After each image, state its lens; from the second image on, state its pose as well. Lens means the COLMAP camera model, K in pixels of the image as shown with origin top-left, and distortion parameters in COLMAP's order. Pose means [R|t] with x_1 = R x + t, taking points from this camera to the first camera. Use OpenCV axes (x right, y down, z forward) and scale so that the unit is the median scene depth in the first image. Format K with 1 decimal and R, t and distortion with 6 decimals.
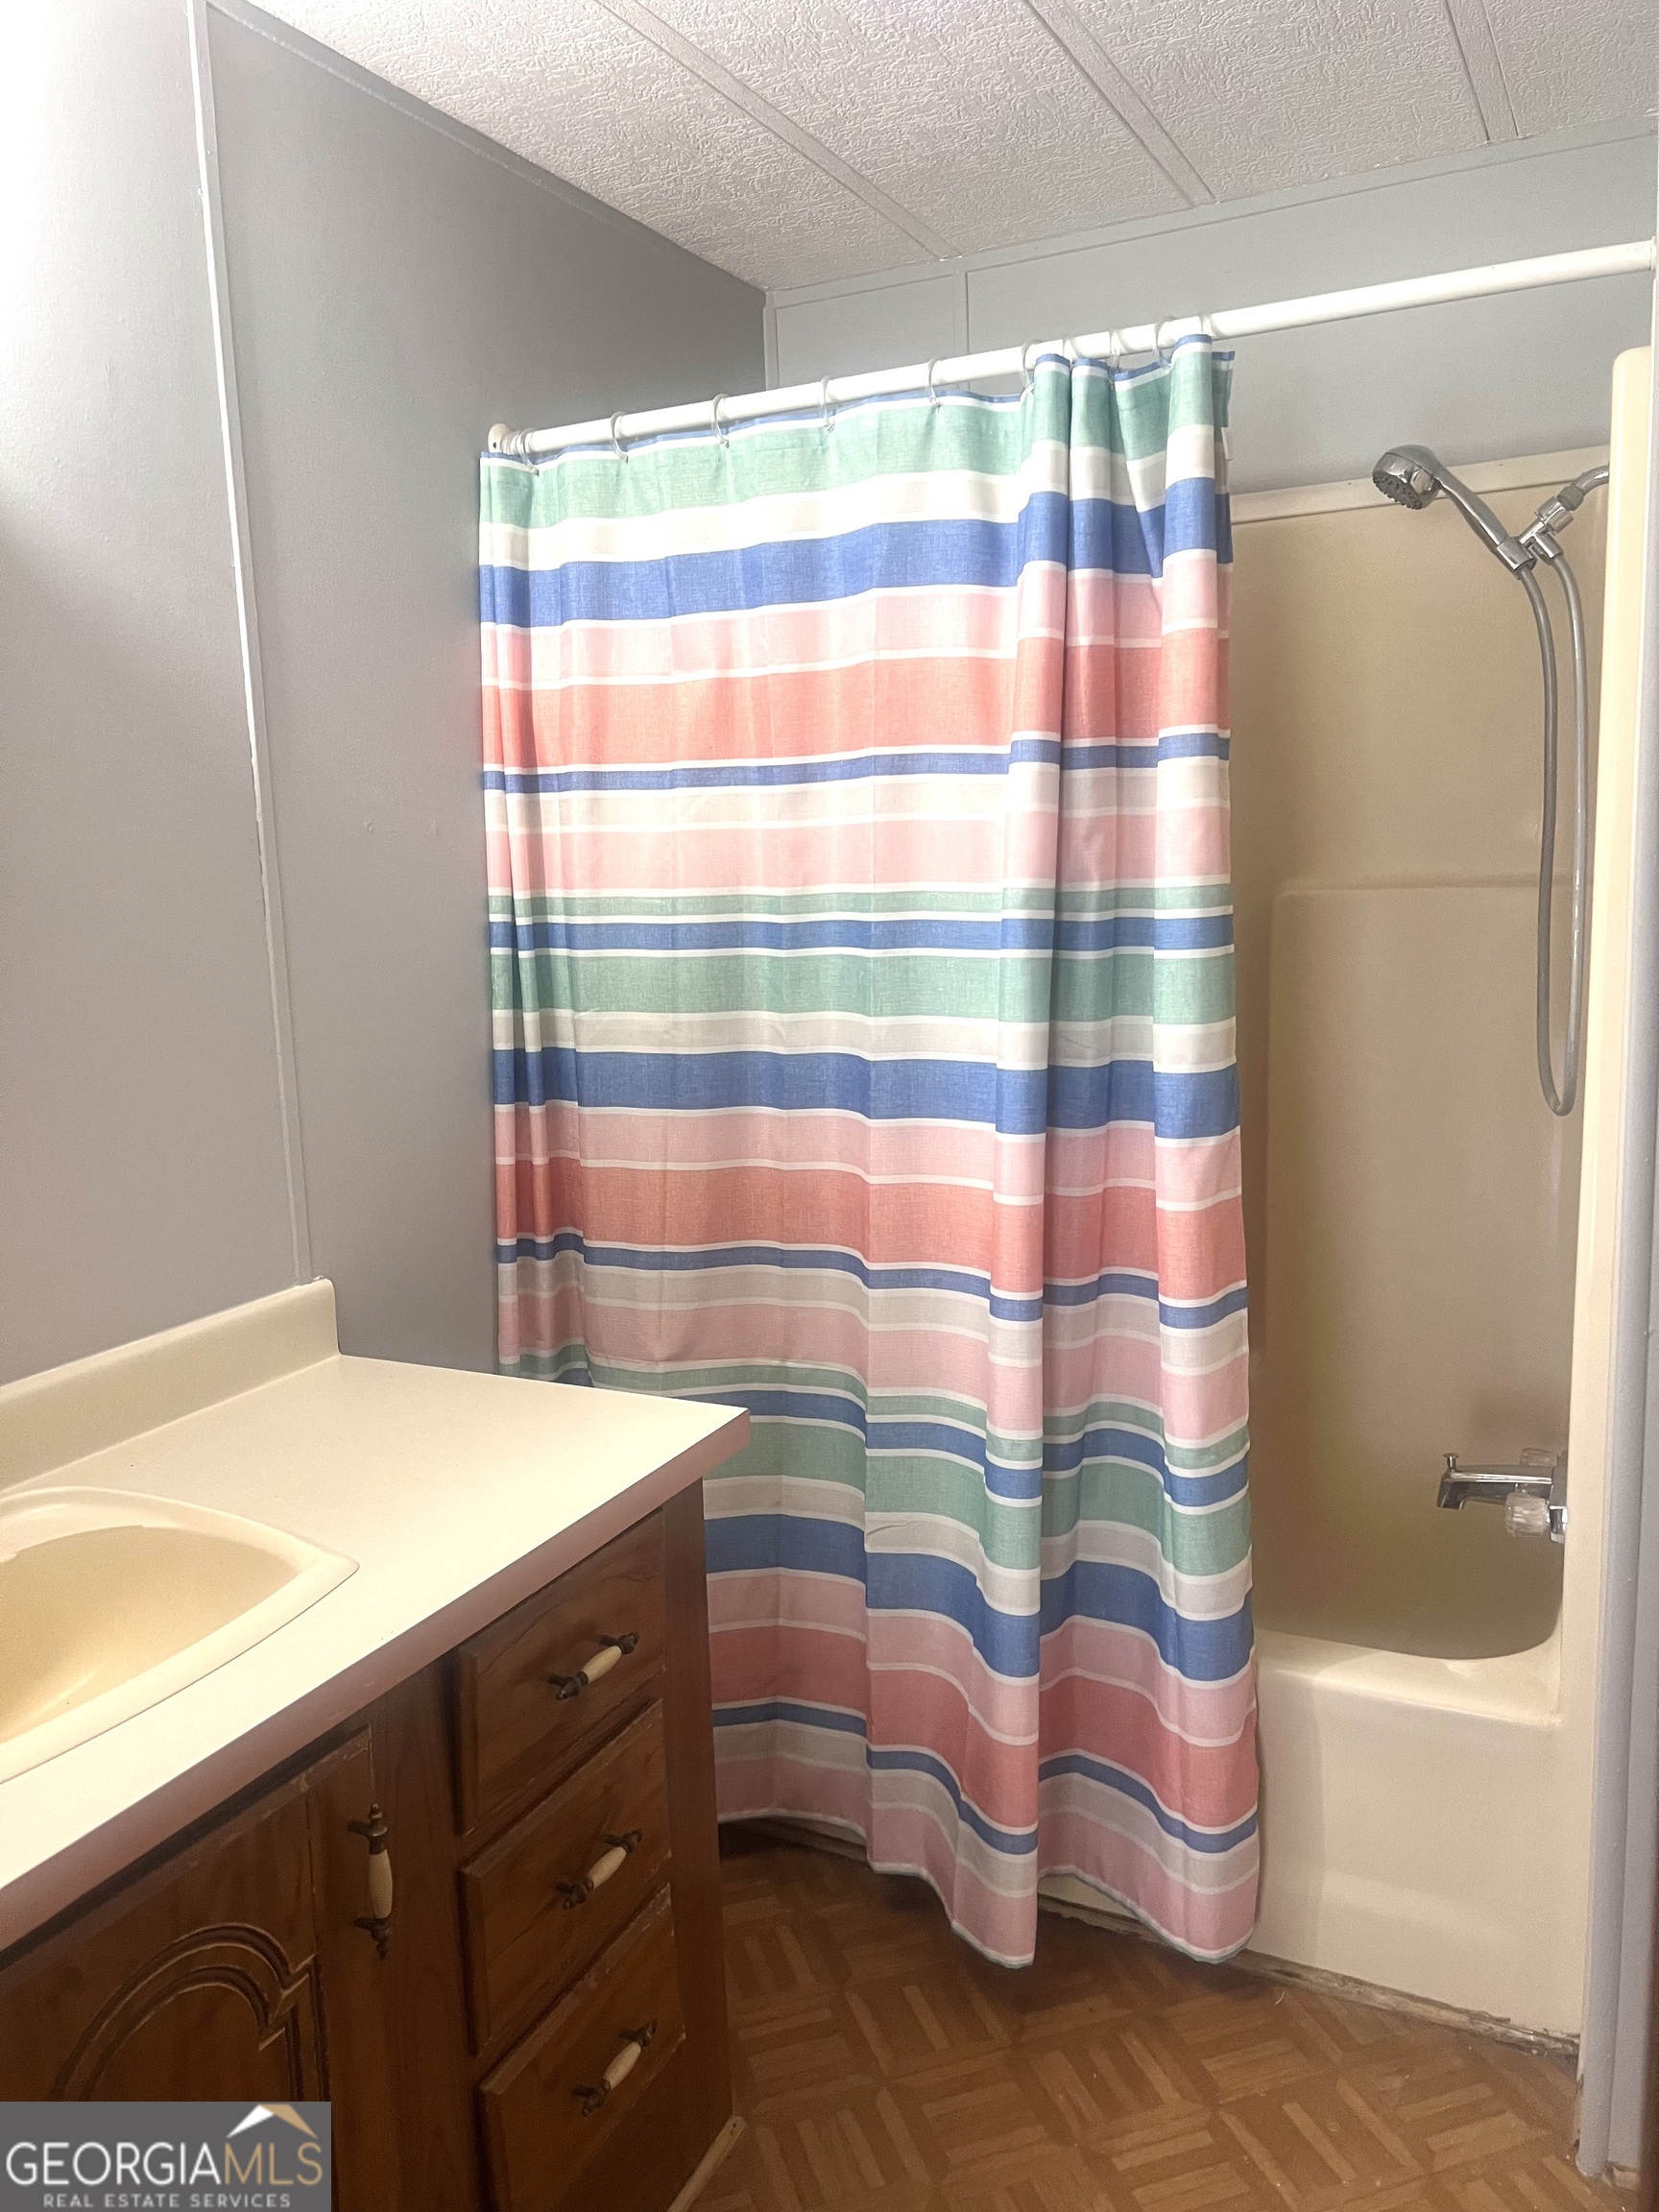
lens RADIAL K [[1636.1, 0, 829.5], [0, 1636.1, 1106.0], [0, 0, 1]] dist [0.056034, -0.034852]
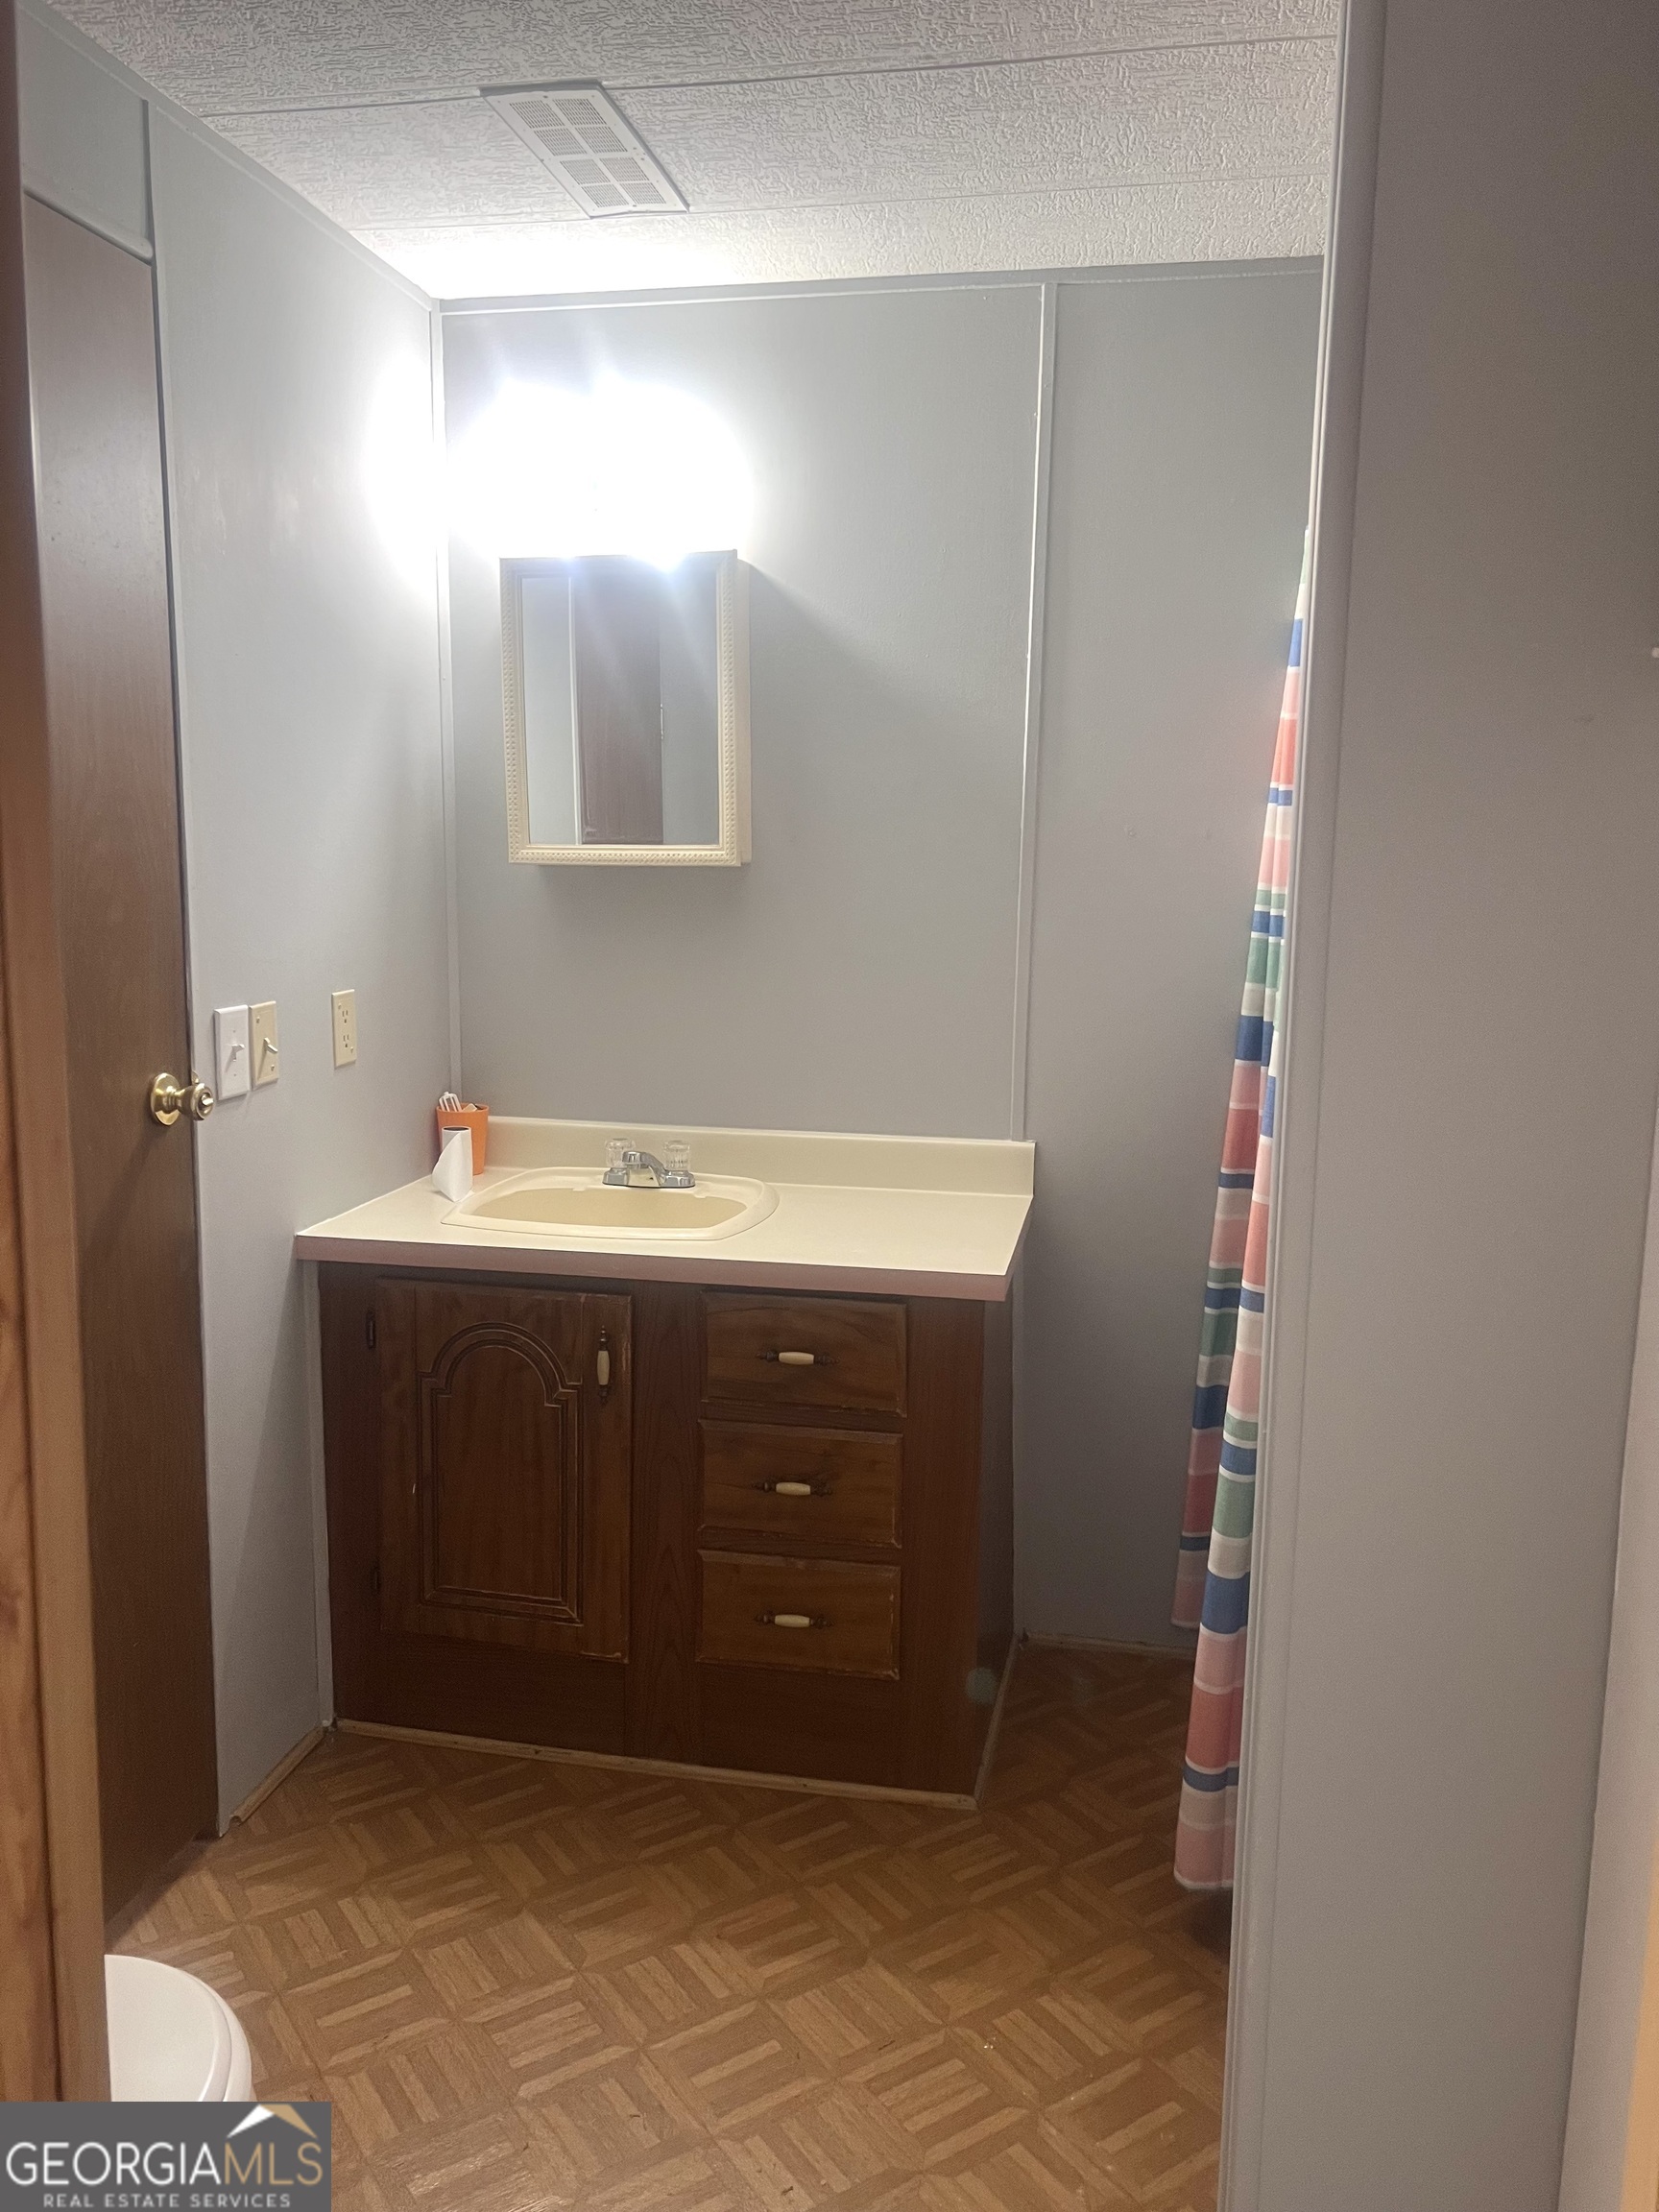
lens RADIAL K [[1636.1, 0, 829.5], [0, 1636.1, 1106.0], [0, 0, 1]] dist [0.056034, -0.034852]
pose [[0.284915, 0.179635, -0.941570, 1.073790], [-0.172544, 0.975849, 0.133964, -0.096871], [0.942895, 0.124294, 0.309029, 0.414152]]
